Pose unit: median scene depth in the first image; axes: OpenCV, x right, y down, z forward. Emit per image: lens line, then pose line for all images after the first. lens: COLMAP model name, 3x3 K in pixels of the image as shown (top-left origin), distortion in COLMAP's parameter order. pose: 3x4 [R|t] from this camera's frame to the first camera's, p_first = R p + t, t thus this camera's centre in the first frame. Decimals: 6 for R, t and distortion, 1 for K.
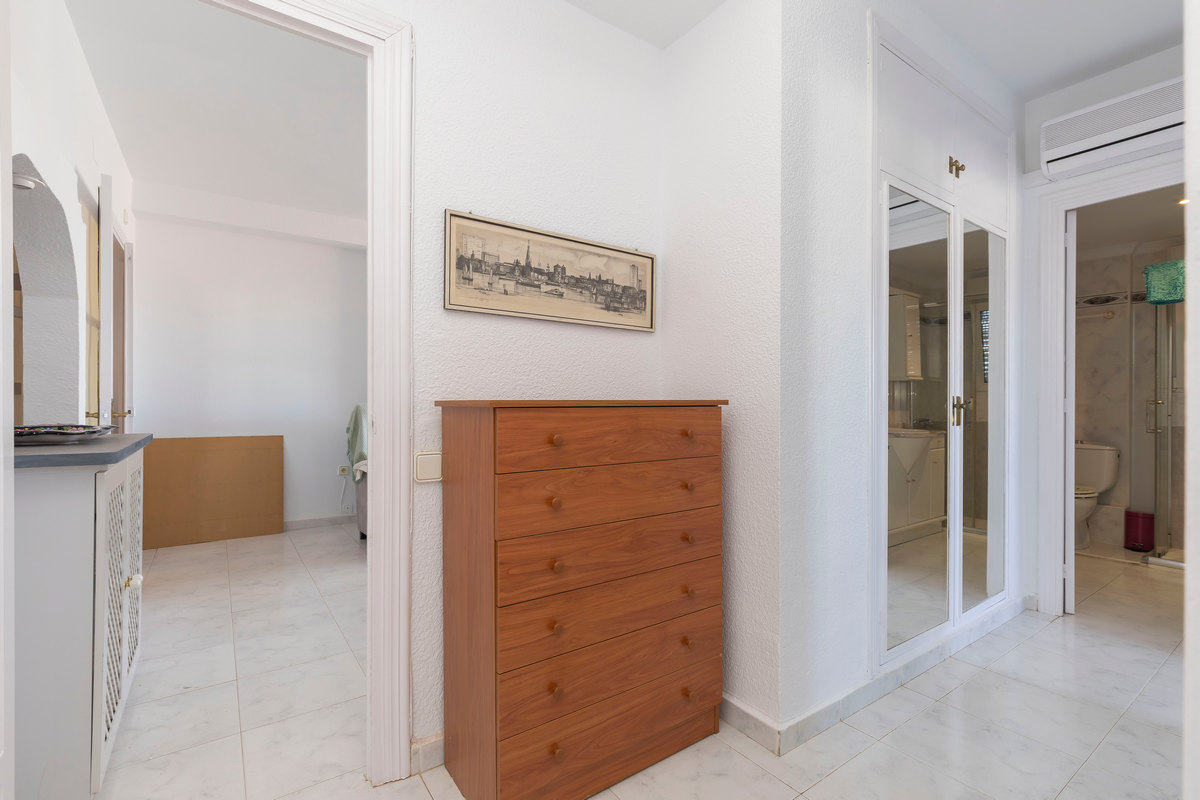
lens RADIAL K [[548.8, 0, 611.2], [0, 548.8, 403.7], [0, 0, 1]] dist [-0.000748, -0.000340]
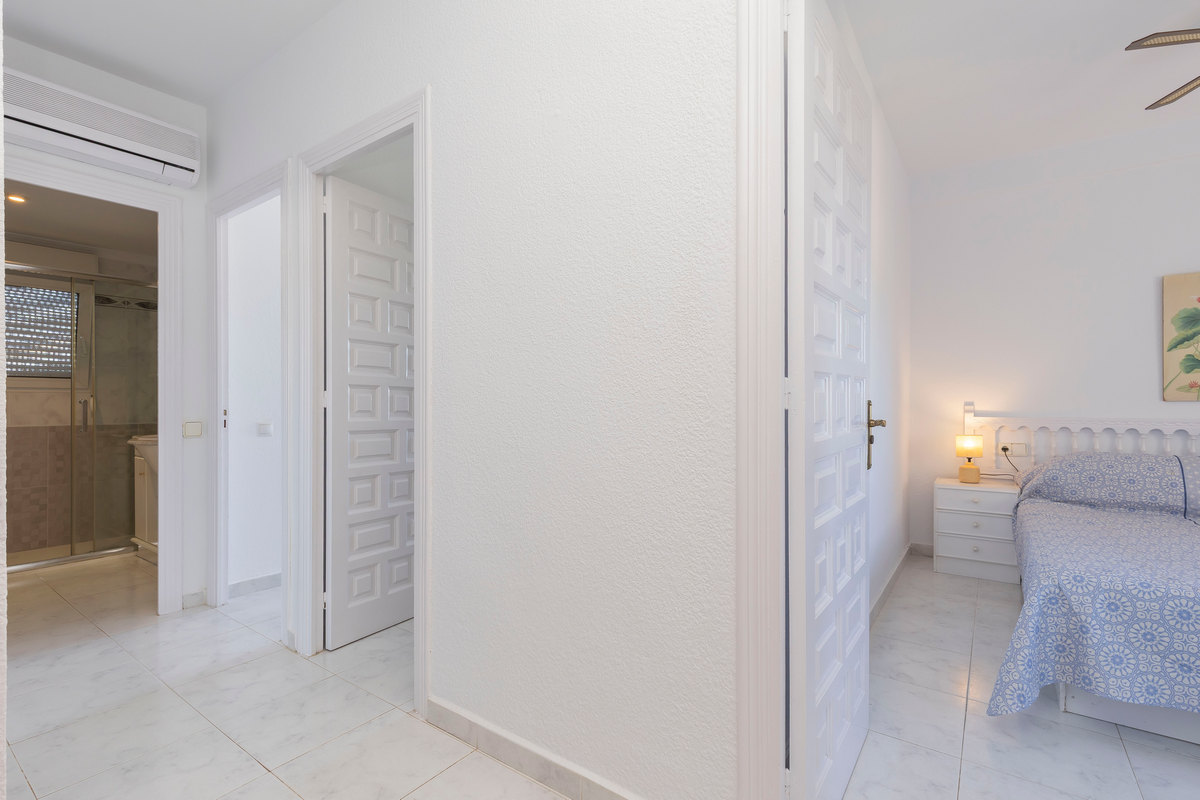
lens RADIAL K [[548.8, 0, 611.2], [0, 548.8, 403.7], [0, 0, 1]] dist [-0.000748, -0.000340]
pose [[-0.312958, -0.001545, 0.949766, -0.551376], [0.000051, 0.999999, 0.001643, -0.004899], [-0.949767, 0.000562, -0.312957, 0.719640]]
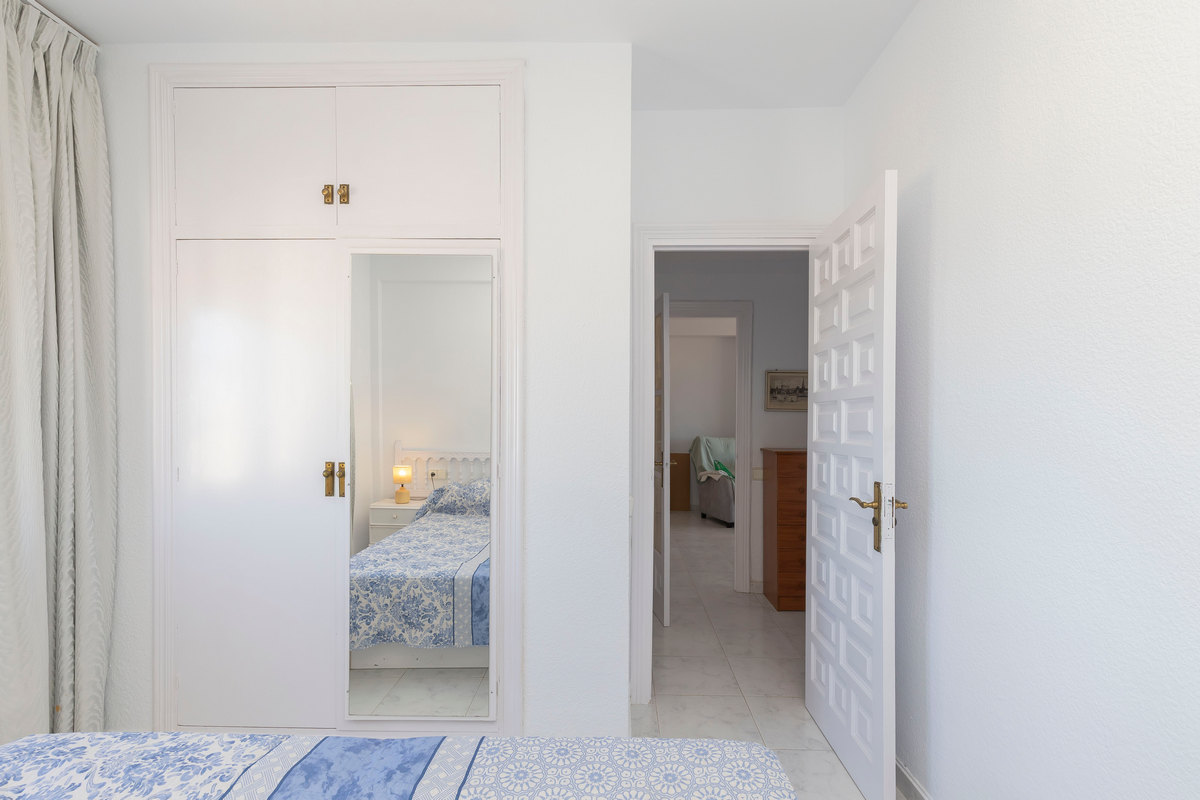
lens RADIAL K [[549.2, 0, 600.3], [0, 549.2, 419.1], [0, 0, 1]] dist [0.053049, 0.000086]
pose [[0.774371, 0.012102, -0.632616, 0.684559], [-0.009508, 0.999927, 0.007489, -0.140065], [0.632661, 0.000216, 0.774429, -1.377497]]
